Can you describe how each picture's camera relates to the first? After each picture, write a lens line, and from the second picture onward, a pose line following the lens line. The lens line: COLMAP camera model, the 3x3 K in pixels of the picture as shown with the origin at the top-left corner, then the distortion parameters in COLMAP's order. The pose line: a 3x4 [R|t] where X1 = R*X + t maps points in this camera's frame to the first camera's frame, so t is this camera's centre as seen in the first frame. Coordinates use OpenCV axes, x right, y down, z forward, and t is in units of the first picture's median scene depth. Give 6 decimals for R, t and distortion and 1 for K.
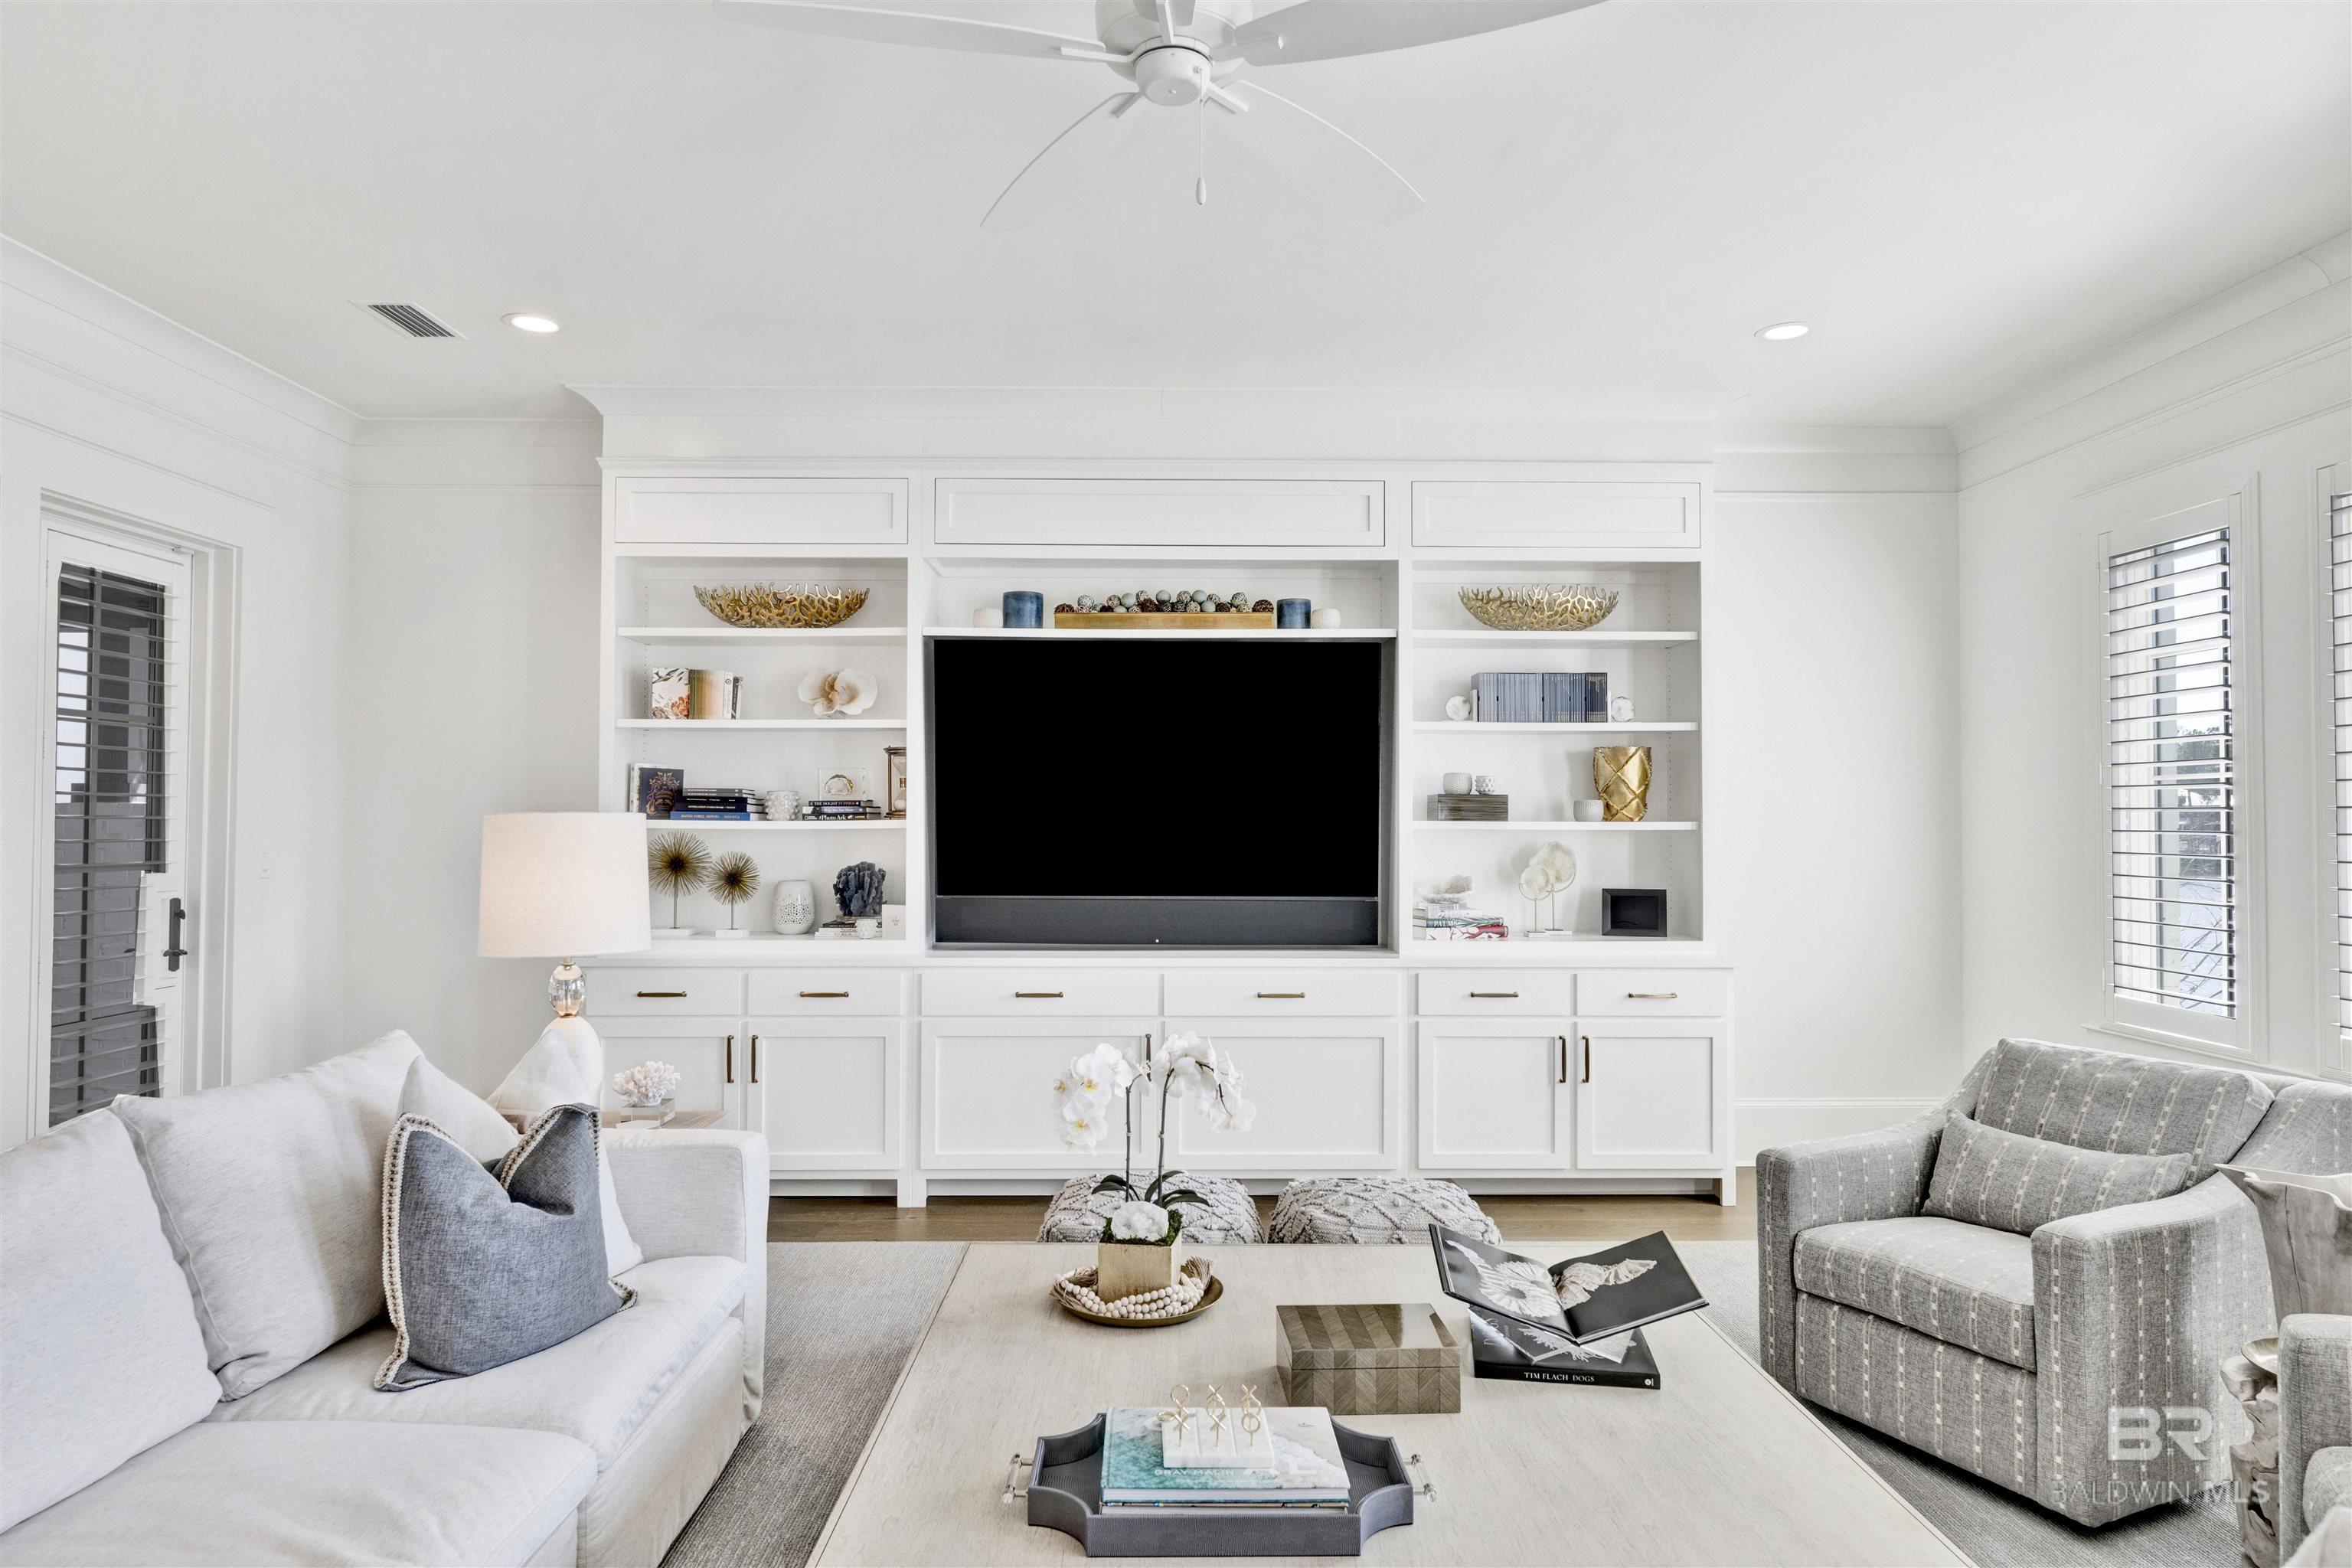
lens RADIAL K [[1420.3, 0, 1178.6], [0, 1420.3, 783.5], [0, 0, 1]] dist [0.029840, 0.000740]
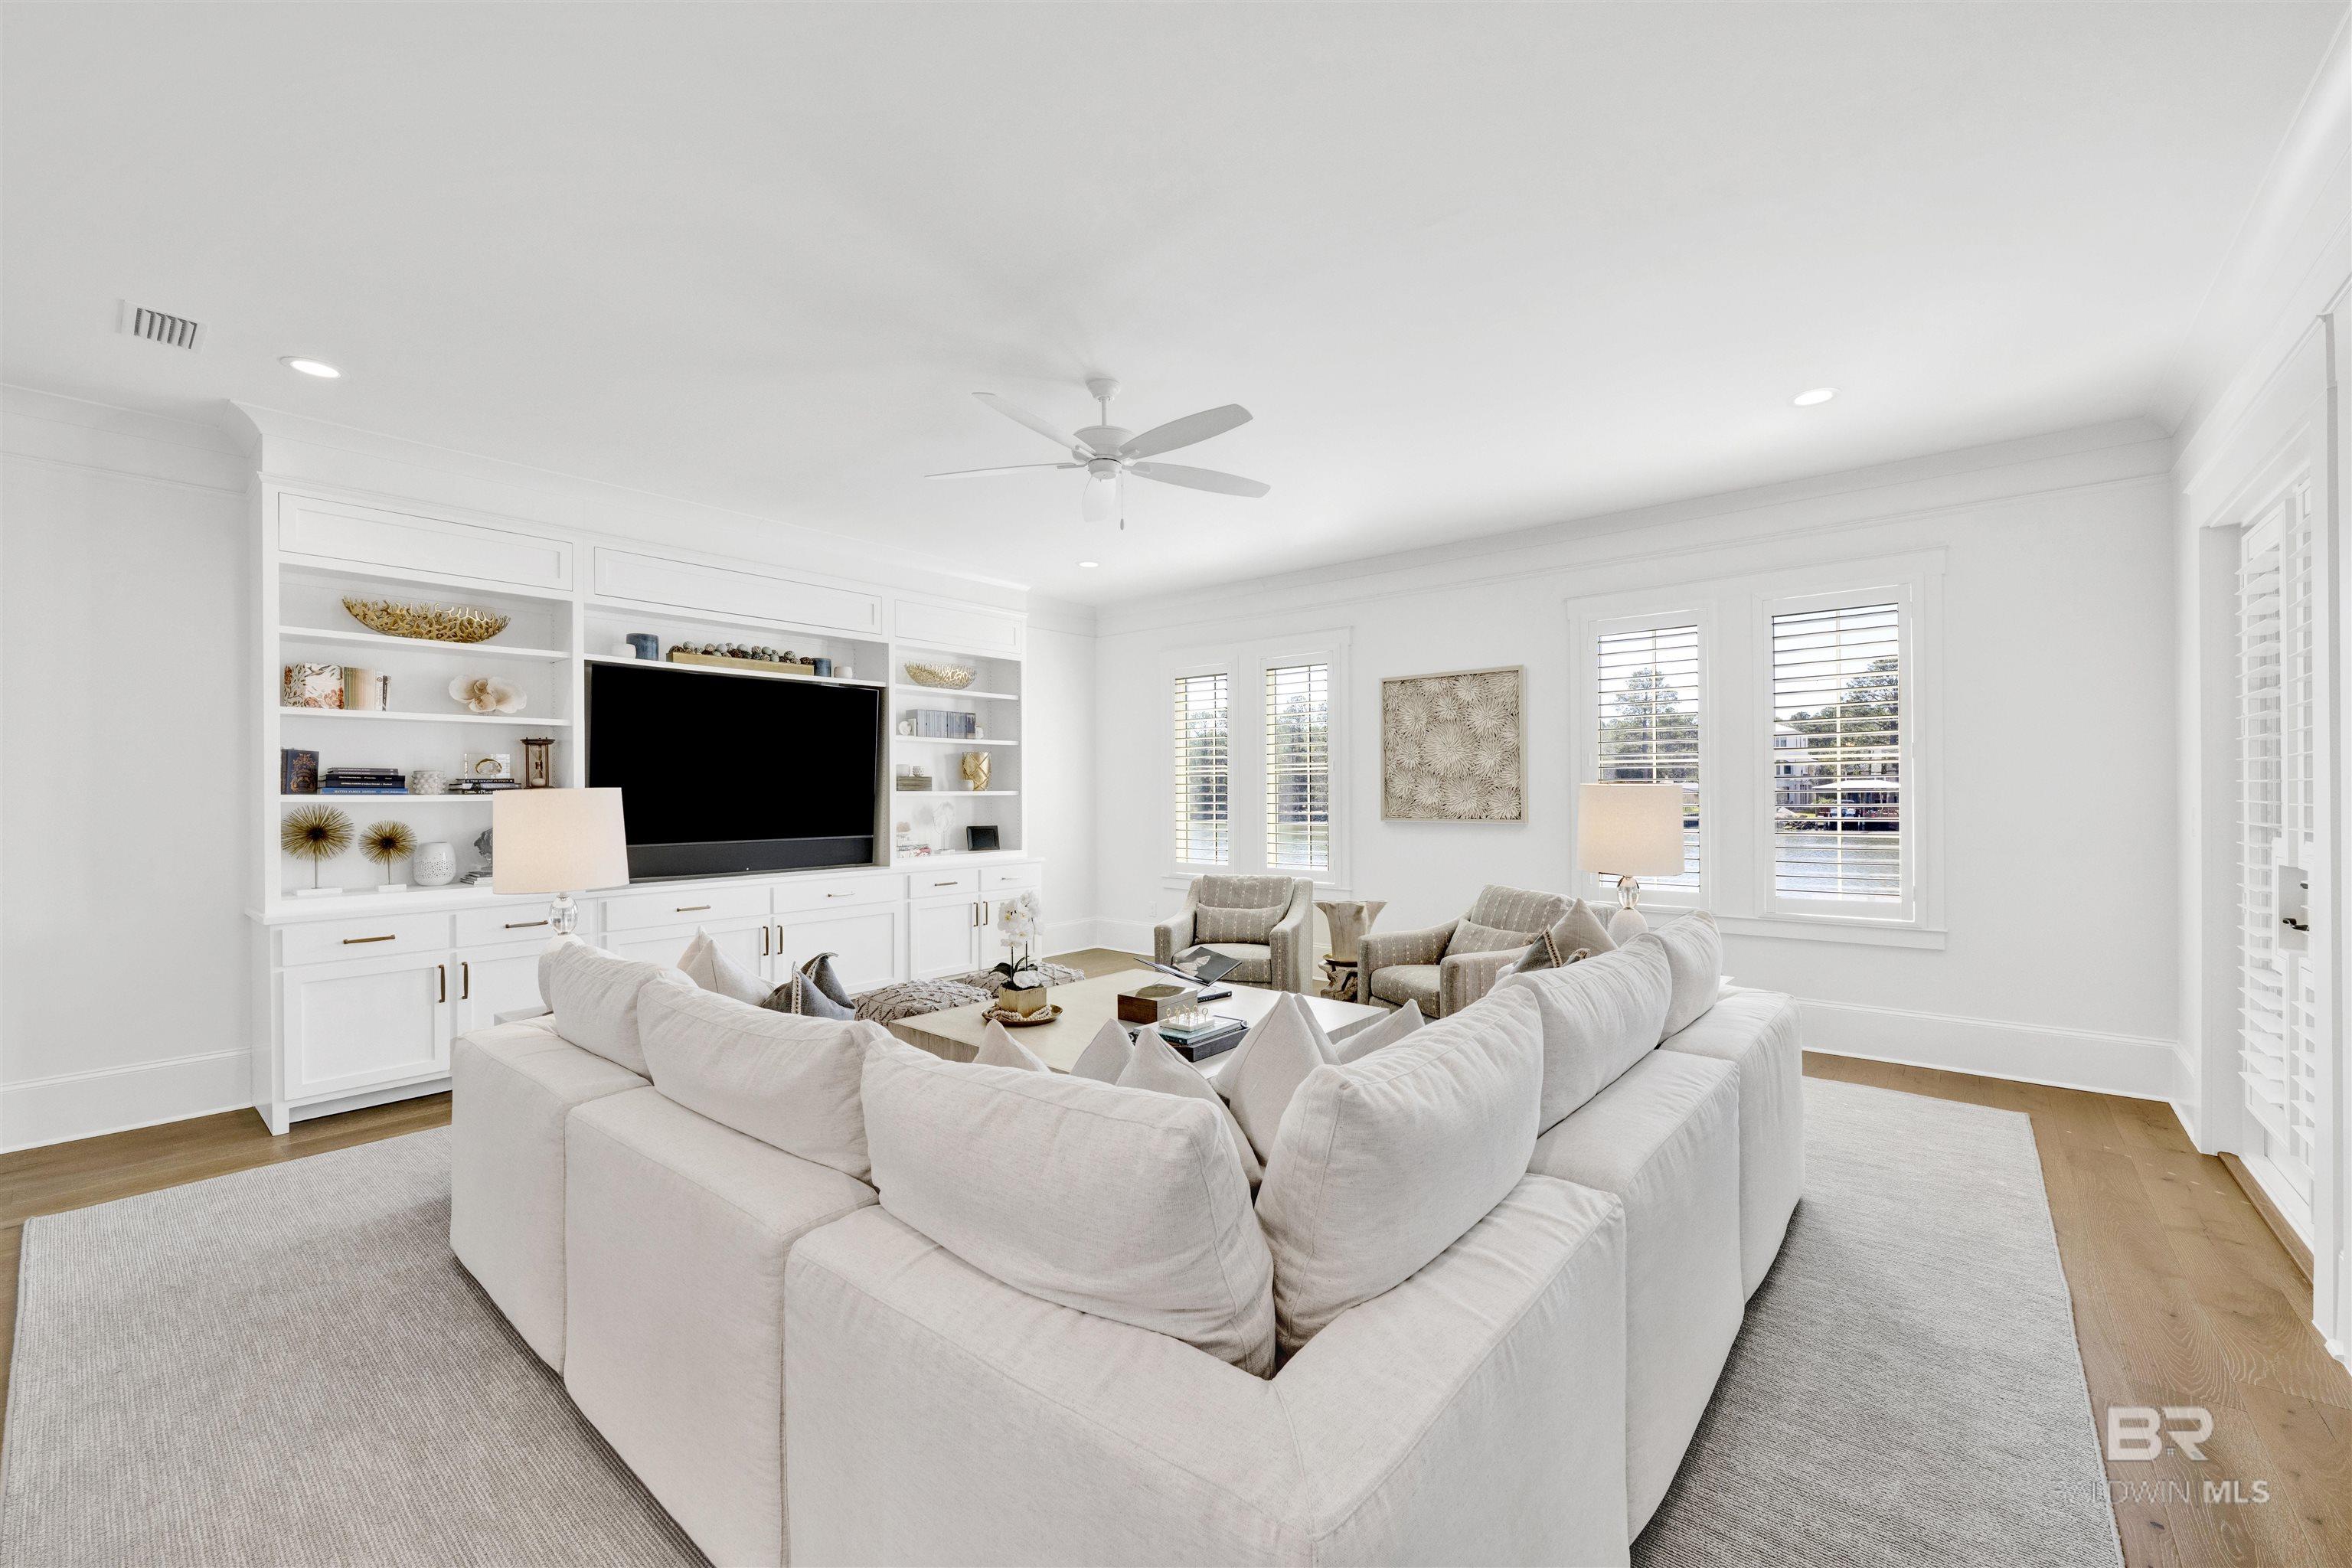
lens RADIAL K [[953.2, 0, 1173.3], [0, 953.2, 787.3], [0, 0, 1]] dist [-0.002260, -0.000171]
pose [[0.642484, -0.003734, 0.766290, -0.507275], [-0.016228, 0.999698, 0.018477, -0.006301], [-0.766127, -0.024307, 0.642229, -0.032815]]
